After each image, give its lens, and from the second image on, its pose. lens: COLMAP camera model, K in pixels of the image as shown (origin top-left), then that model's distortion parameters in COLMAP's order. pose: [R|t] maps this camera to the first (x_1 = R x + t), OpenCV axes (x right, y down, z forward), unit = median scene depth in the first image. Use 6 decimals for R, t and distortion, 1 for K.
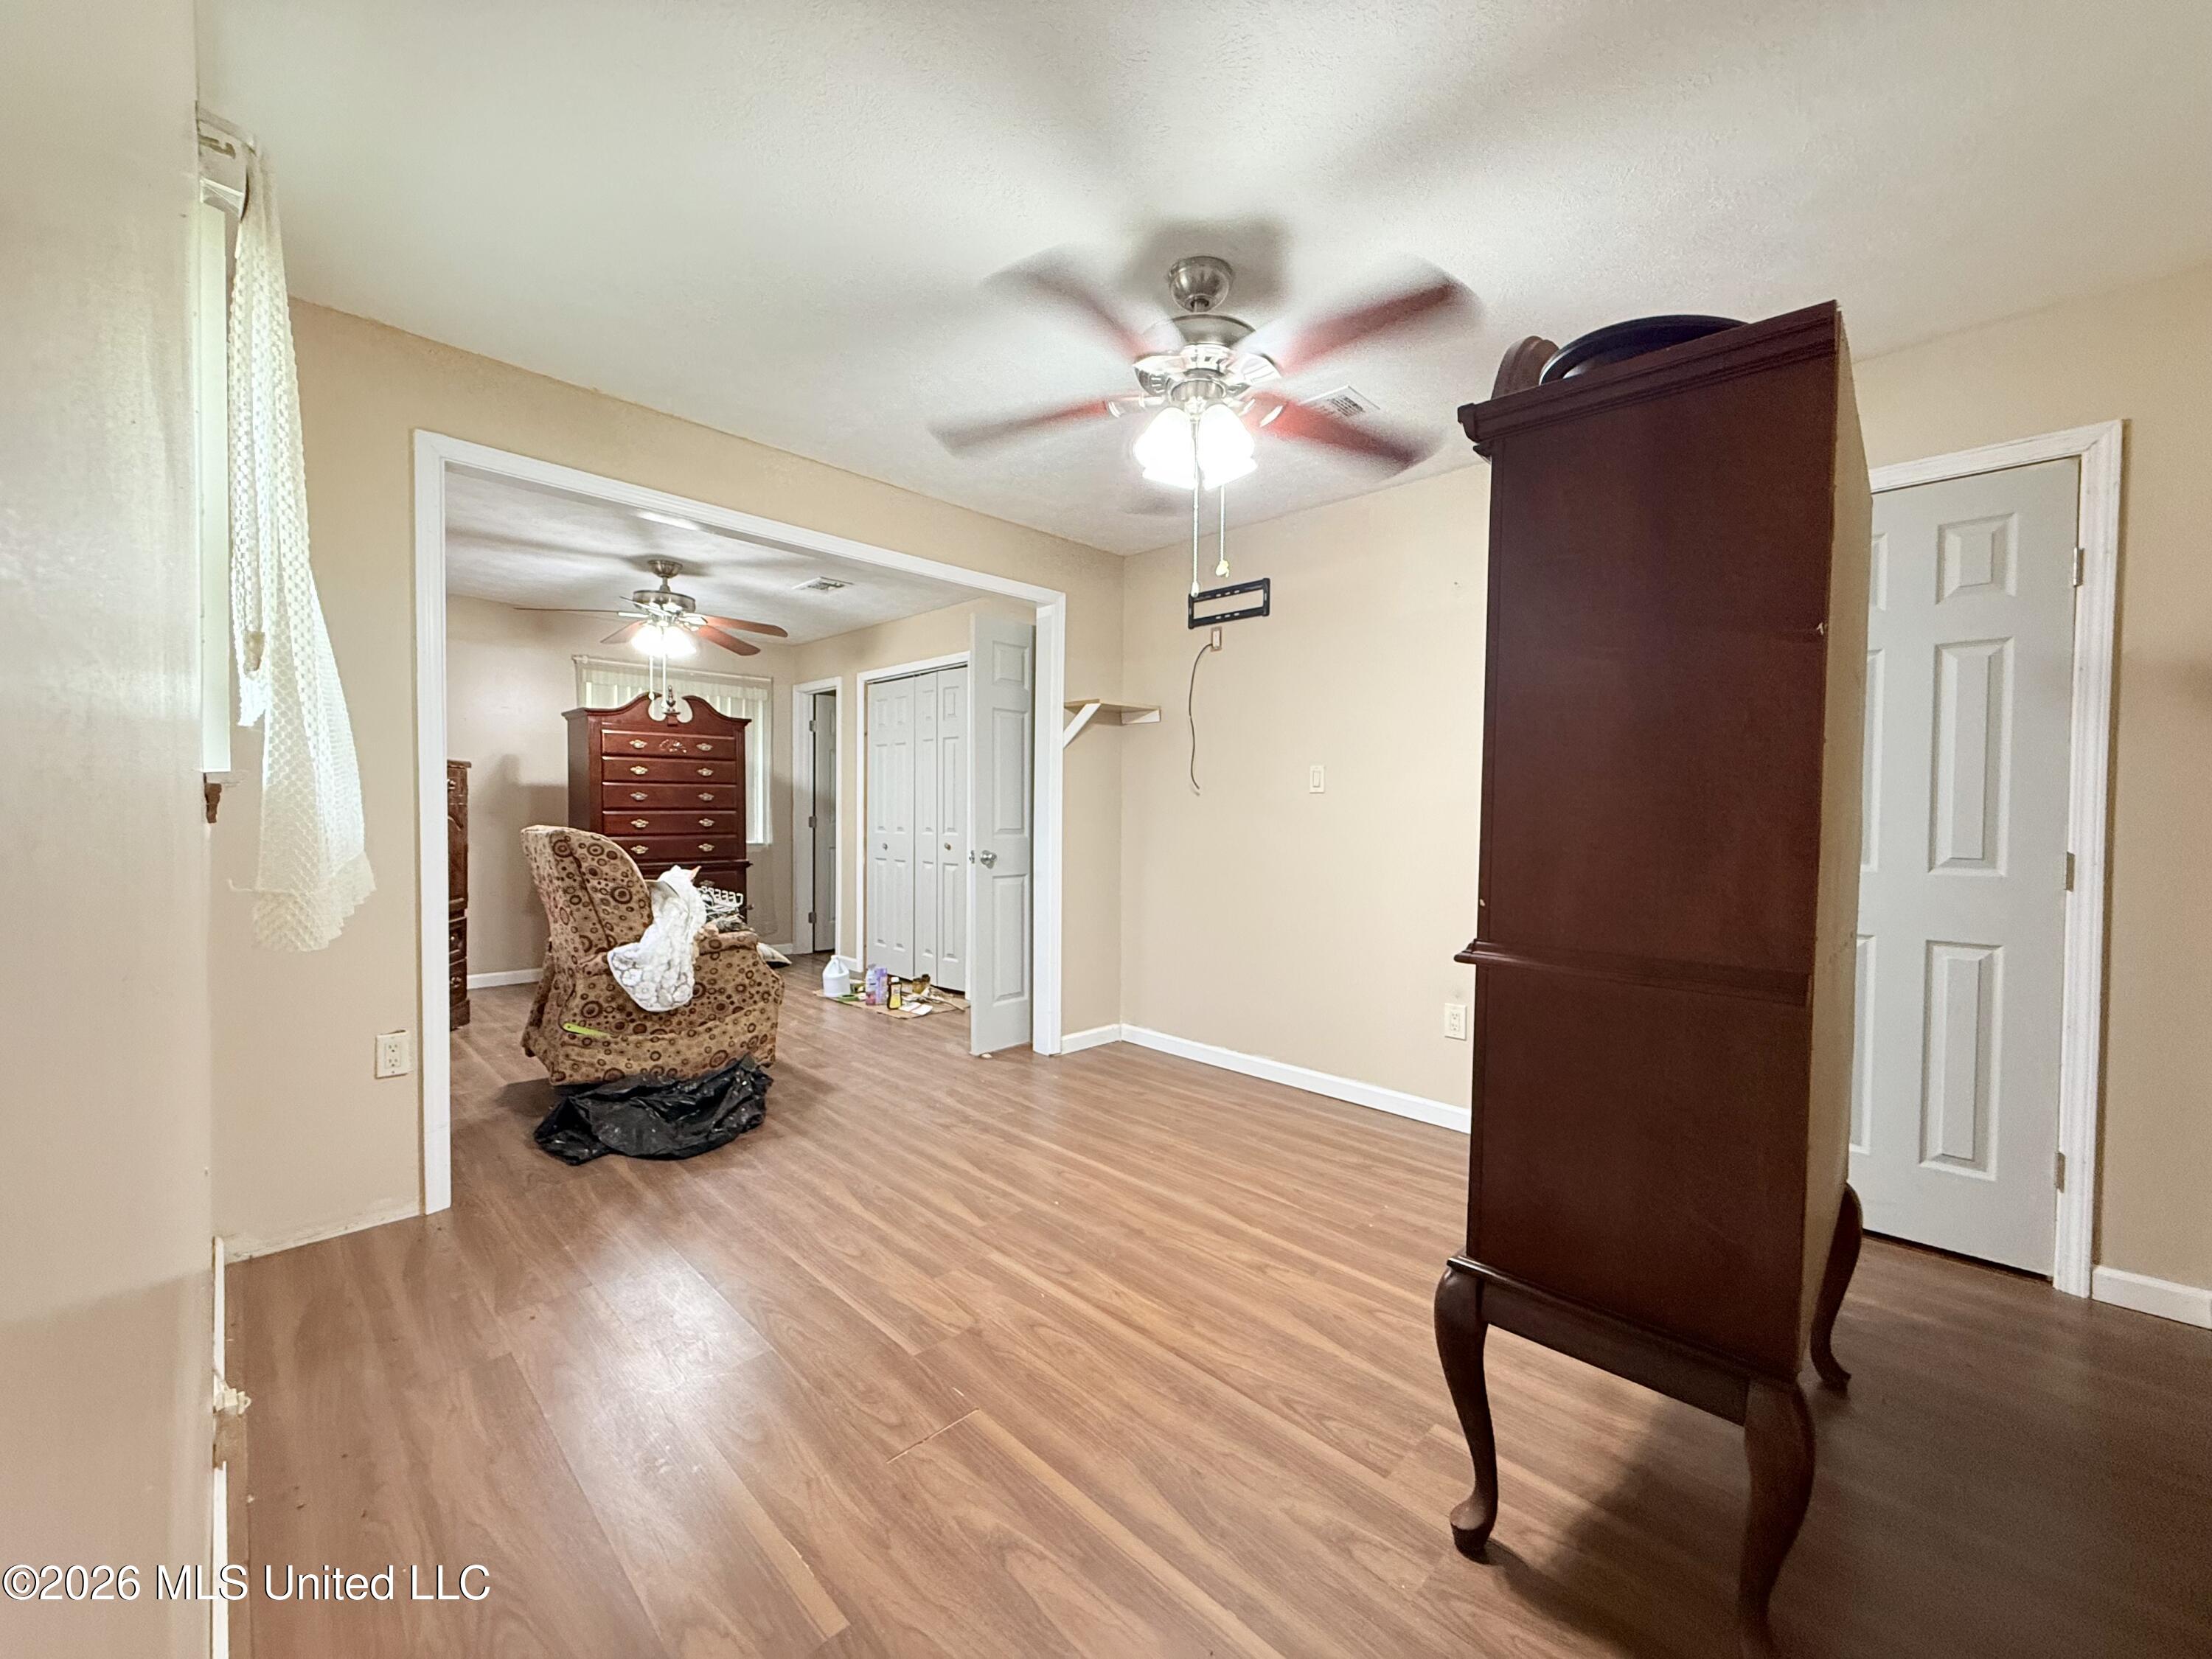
lens RADIAL K [[875.6, 0, 1106.0], [0, 875.6, 829.5], [0, 0, 1]] dist [0.000026, -0.000220]
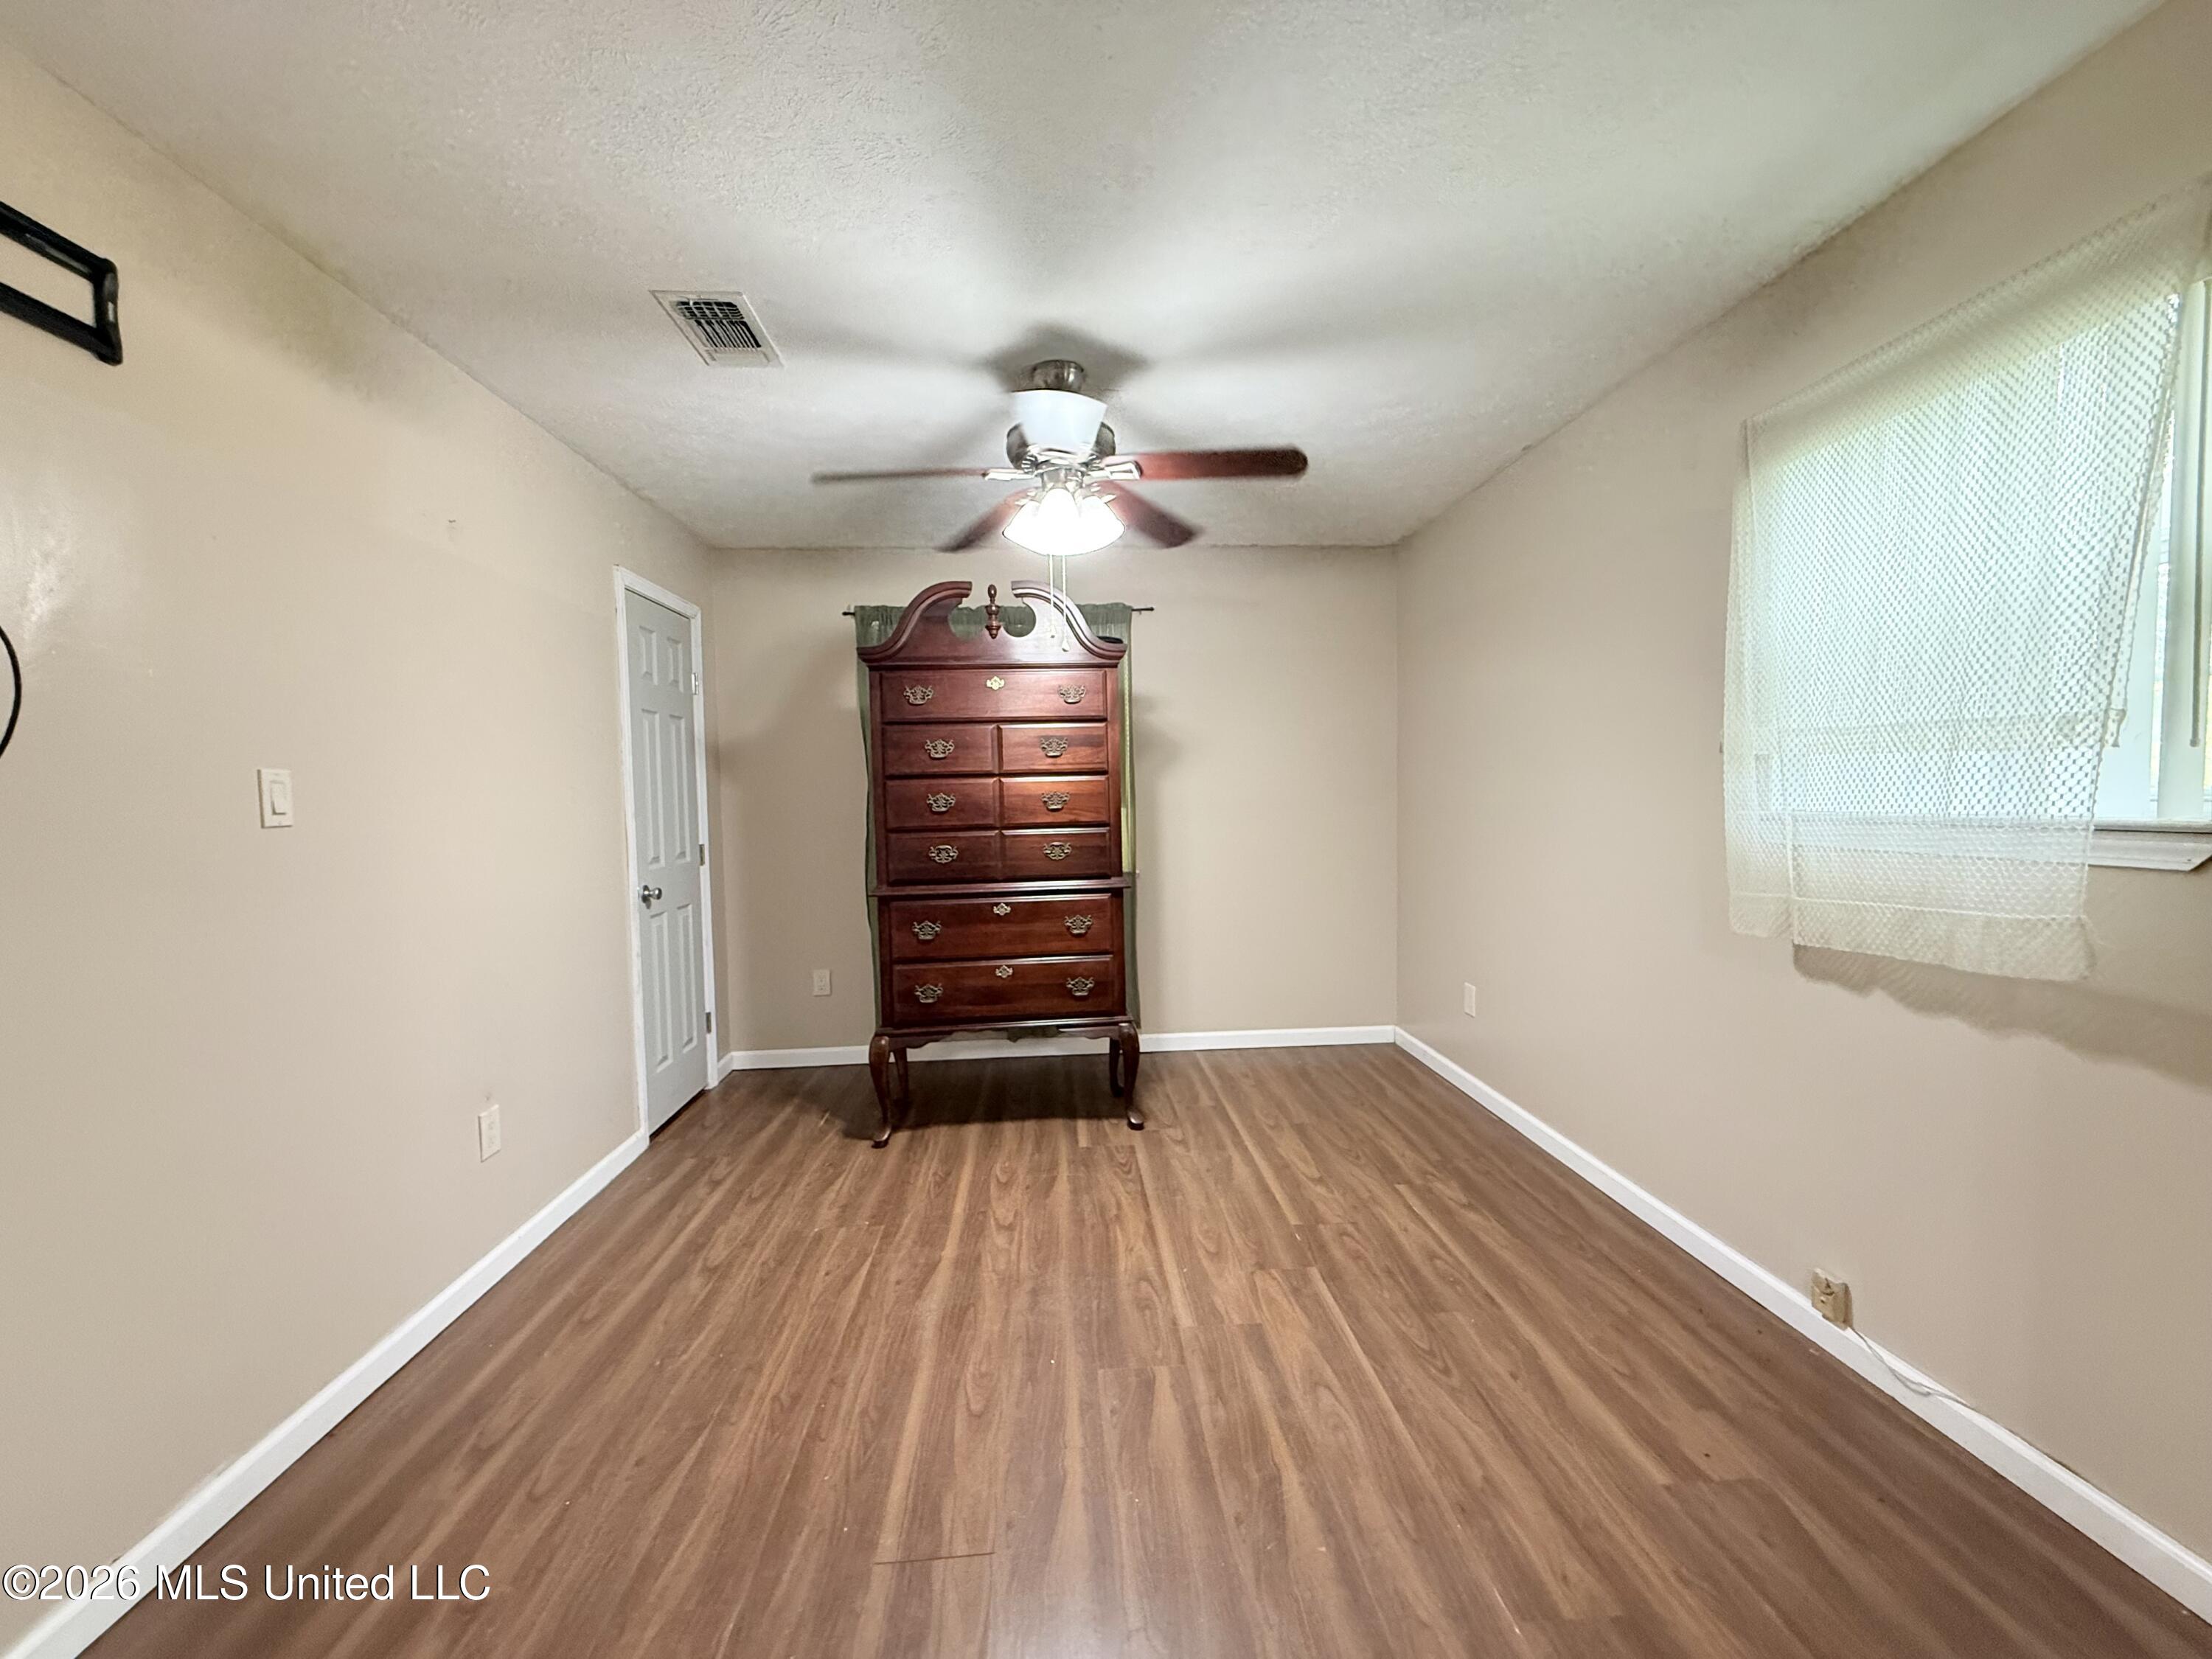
lens RADIAL K [[875.6, 0, 1106.0], [0, 875.6, 829.5], [0, 0, 1]] dist [0.000026, -0.000220]
pose [[-0.748885, -0.025755, 0.662199, -0.664558], [0.025921, 0.997342, 0.068103, -0.098620], [-0.662193, 0.068166, -0.746226, 1.715471]]
